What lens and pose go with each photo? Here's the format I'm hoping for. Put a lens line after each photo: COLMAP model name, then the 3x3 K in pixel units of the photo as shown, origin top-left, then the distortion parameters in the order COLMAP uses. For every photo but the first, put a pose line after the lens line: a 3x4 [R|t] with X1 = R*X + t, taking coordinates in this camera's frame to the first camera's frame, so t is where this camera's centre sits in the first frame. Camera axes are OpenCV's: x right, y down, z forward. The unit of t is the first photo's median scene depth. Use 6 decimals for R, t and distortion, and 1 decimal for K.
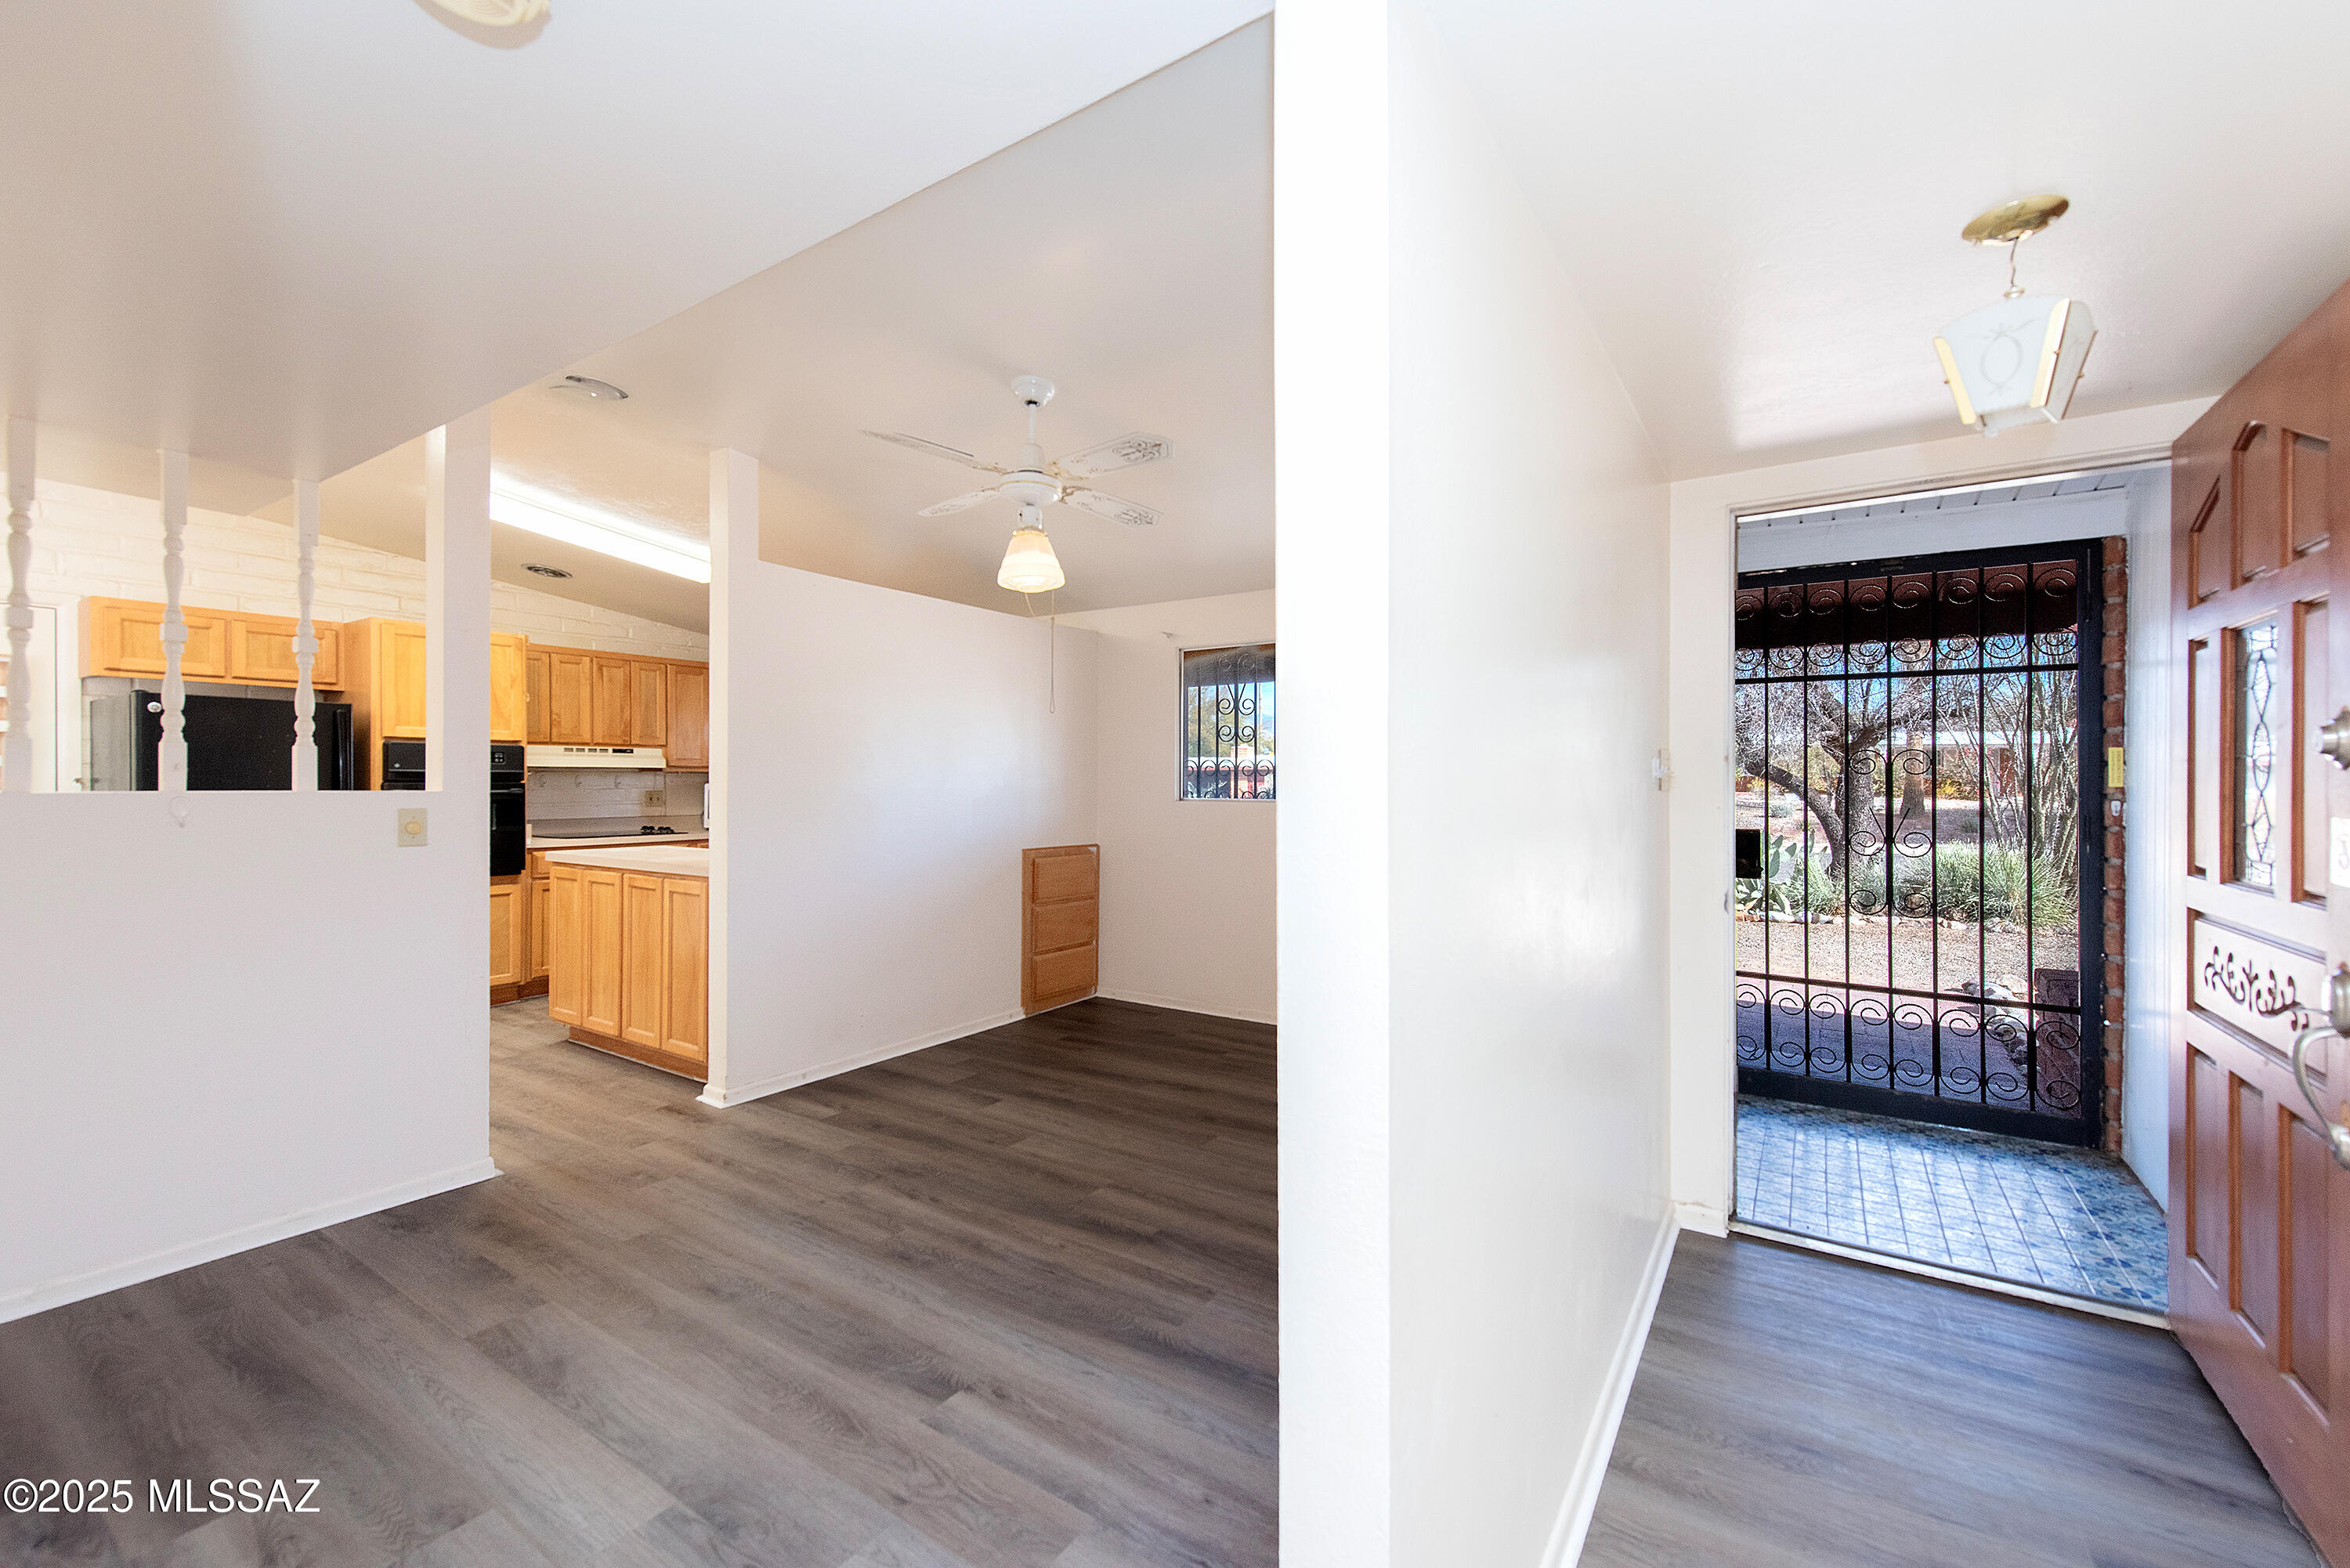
lens RADIAL K [[940.6, 0, 1227.5], [0, 940.6, 788.1], [0, 0, 1]] dist [0.012146, -0.001796]
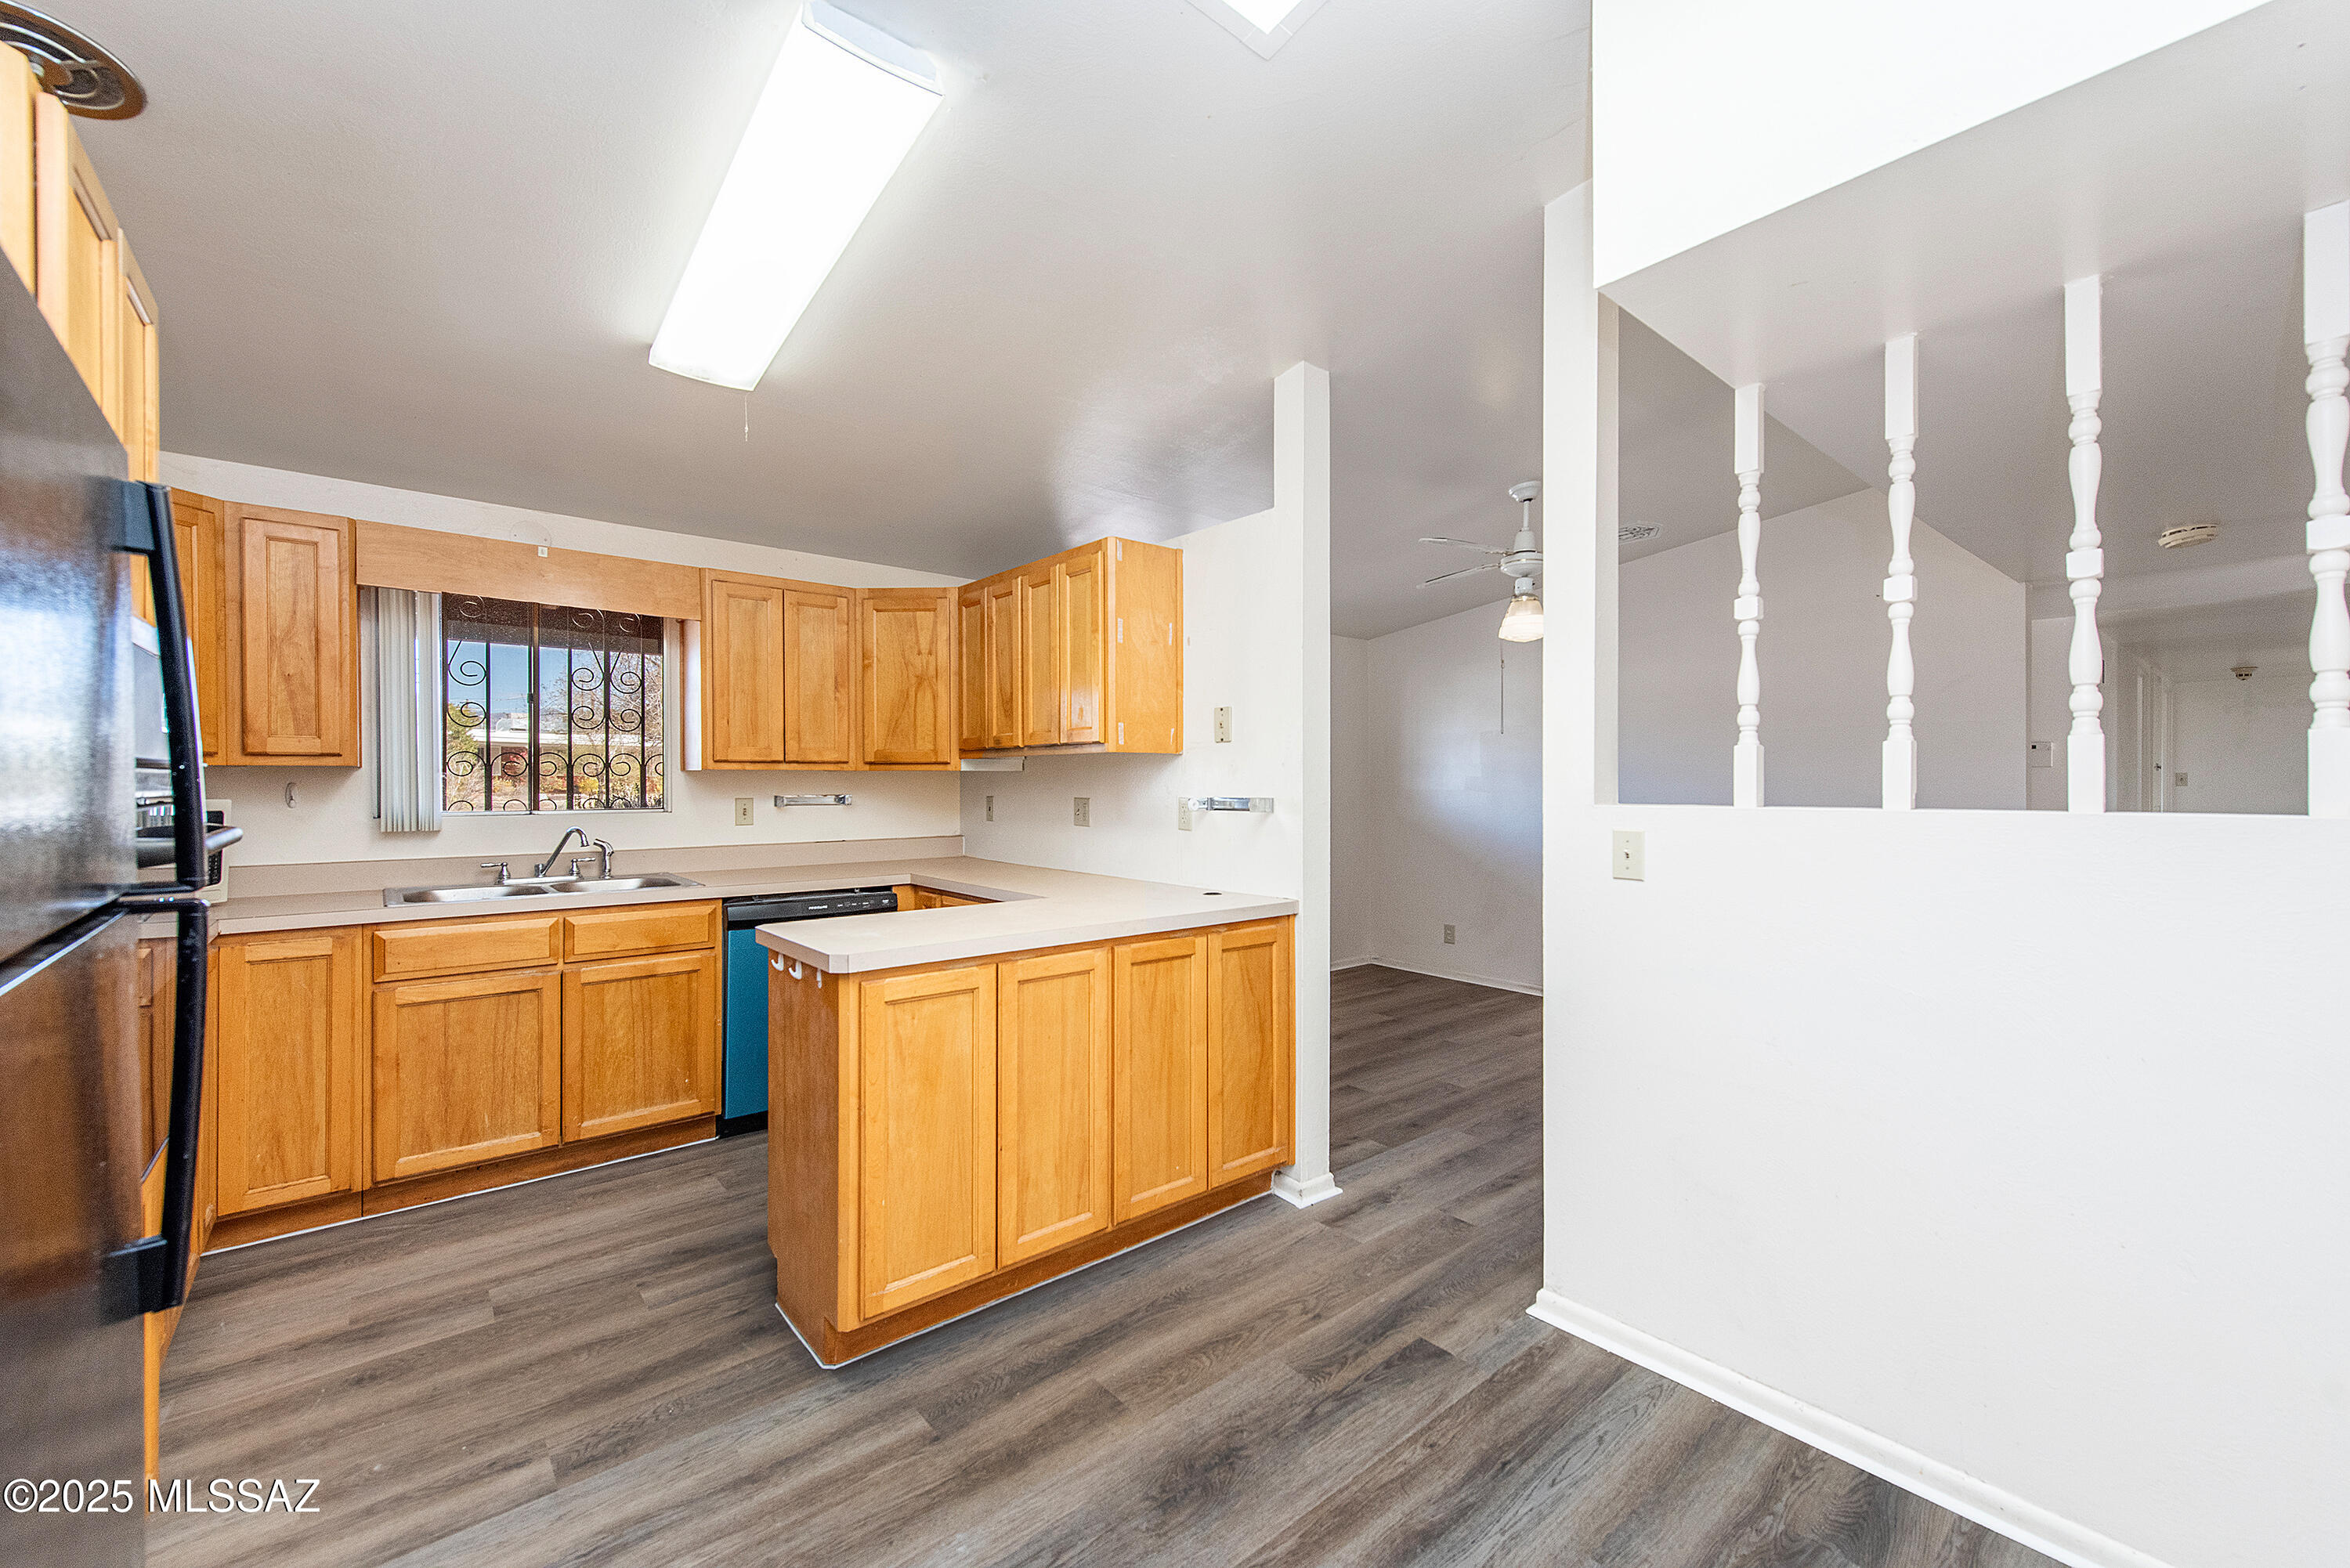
lens RADIAL K [[940.6, 0, 1145.2], [0, 940.6, 788.5], [0, 0, 1]] dist [0.012146, -0.001796]
pose [[0.314955, -0.007911, 0.949074, -1.400789], [0.002853, 0.999969, 0.007389, -0.017081], [-0.949102, 0.000381, 0.314967, 0.927753]]
